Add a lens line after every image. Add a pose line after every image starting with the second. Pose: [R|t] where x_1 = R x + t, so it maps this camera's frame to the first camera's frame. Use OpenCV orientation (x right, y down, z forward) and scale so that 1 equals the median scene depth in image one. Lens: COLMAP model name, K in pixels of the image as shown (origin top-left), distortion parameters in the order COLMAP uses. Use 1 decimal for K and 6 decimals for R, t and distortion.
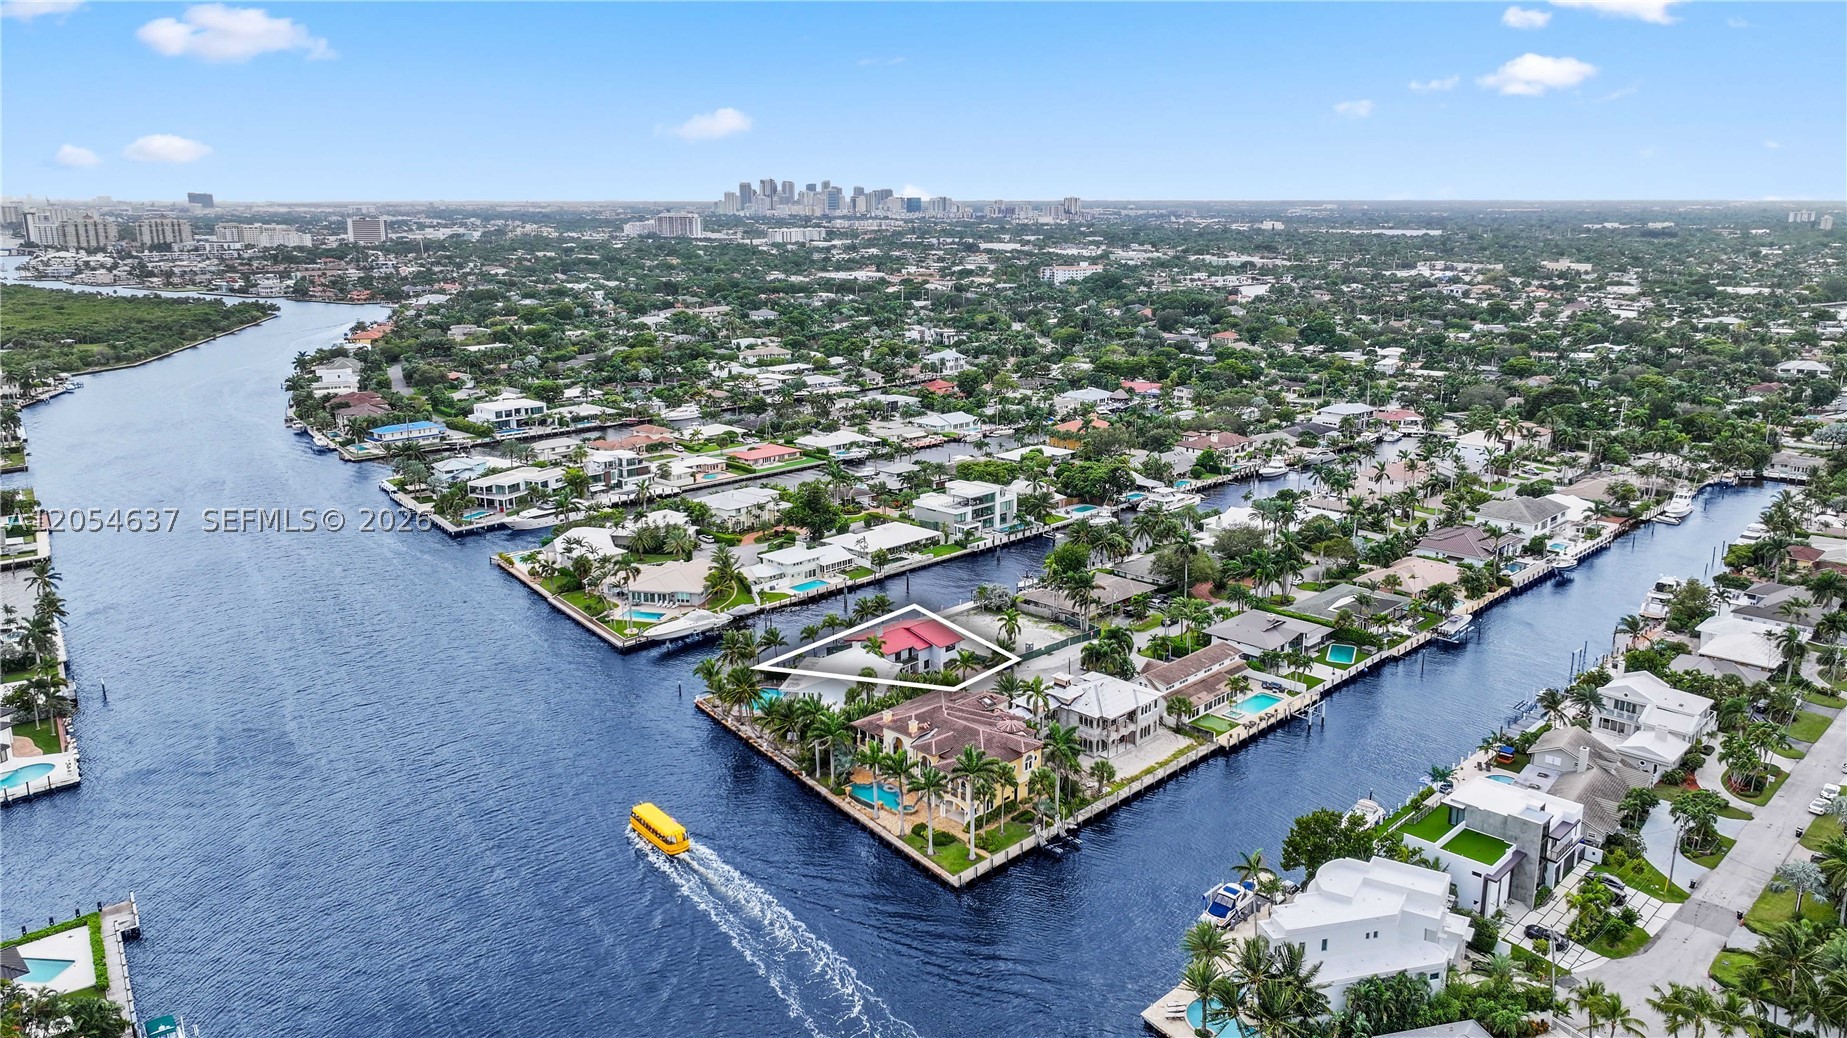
lens RADIAL K [[1226.3, 0, 923.5], [0, 1226.3, 519.0], [0, 0, 1]] dist [0.003209, 0.003708]
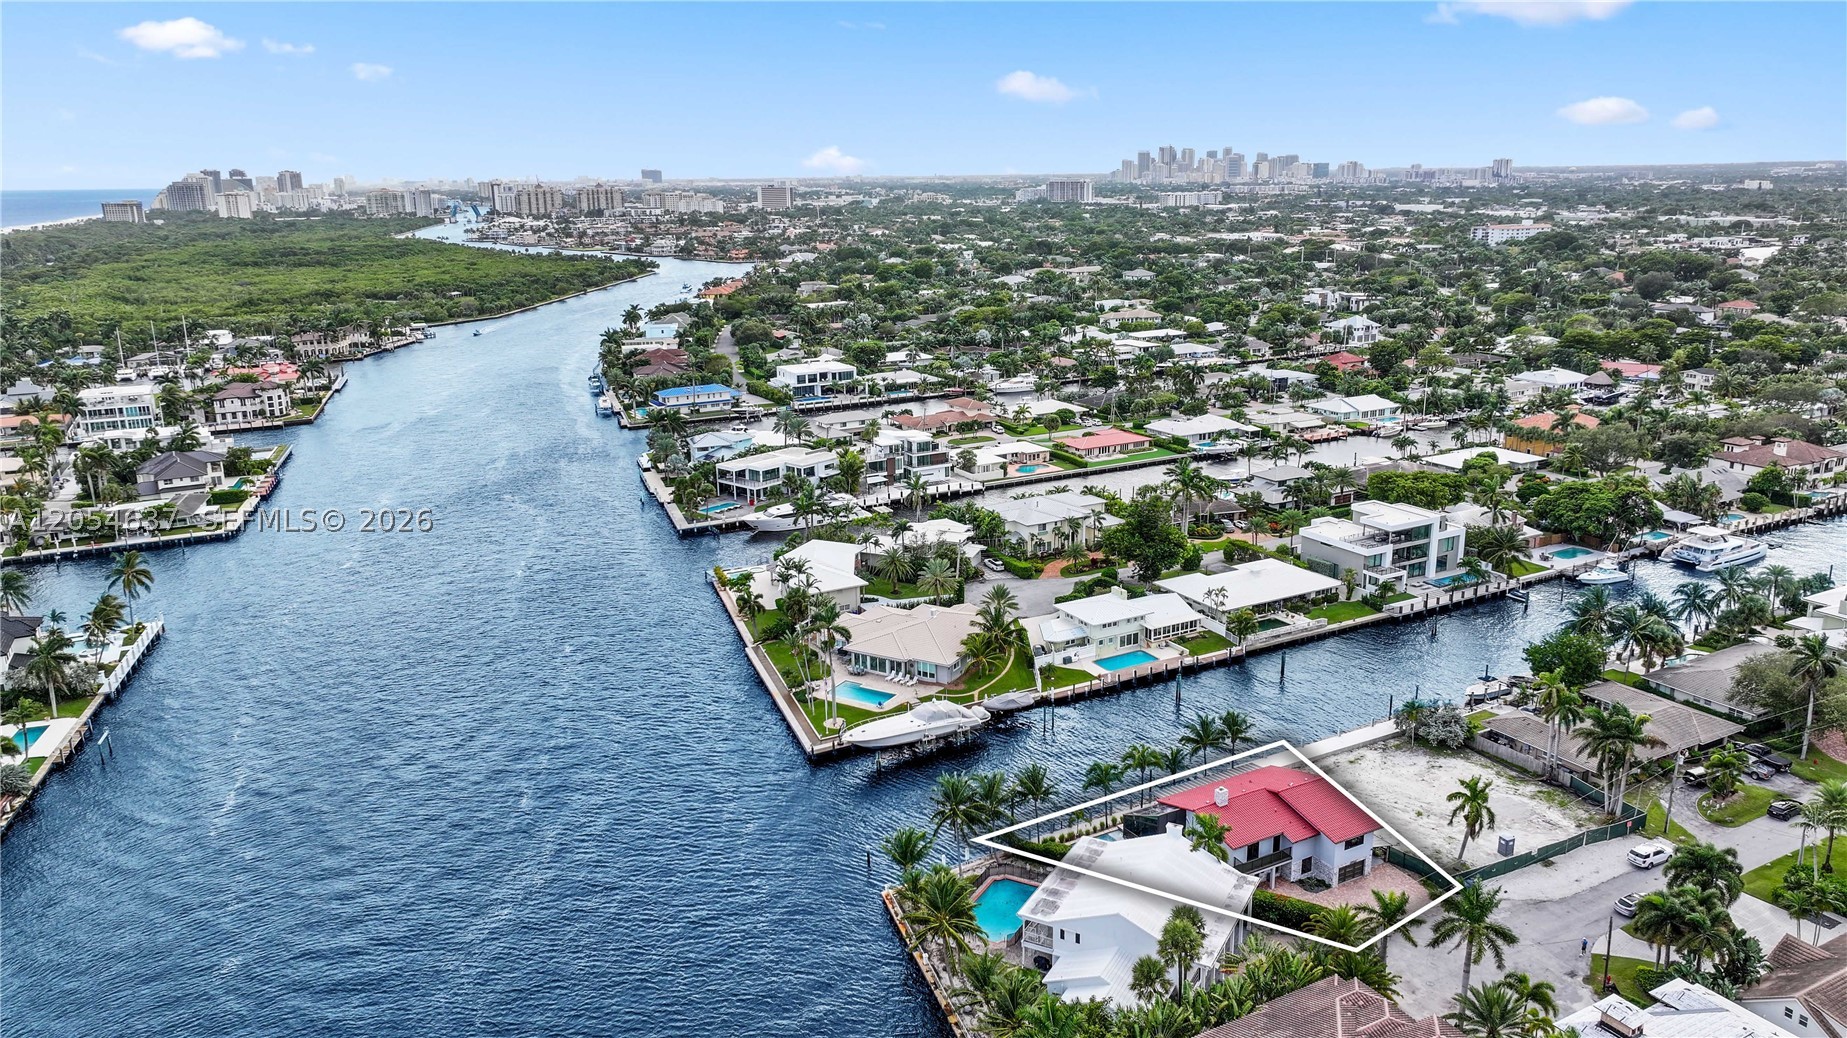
lens RADIAL K [[1226.3, 0, 923.5], [0, 1226.3, 519.0], [0, 0, 1]] dist [0.003209, 0.003708]
pose [[0.952287, 0.066548, -0.297861, -0.003120], [-0.059224, 0.997681, 0.033556, -0.018460], [0.299403, -0.014314, 0.954019, 0.178118]]
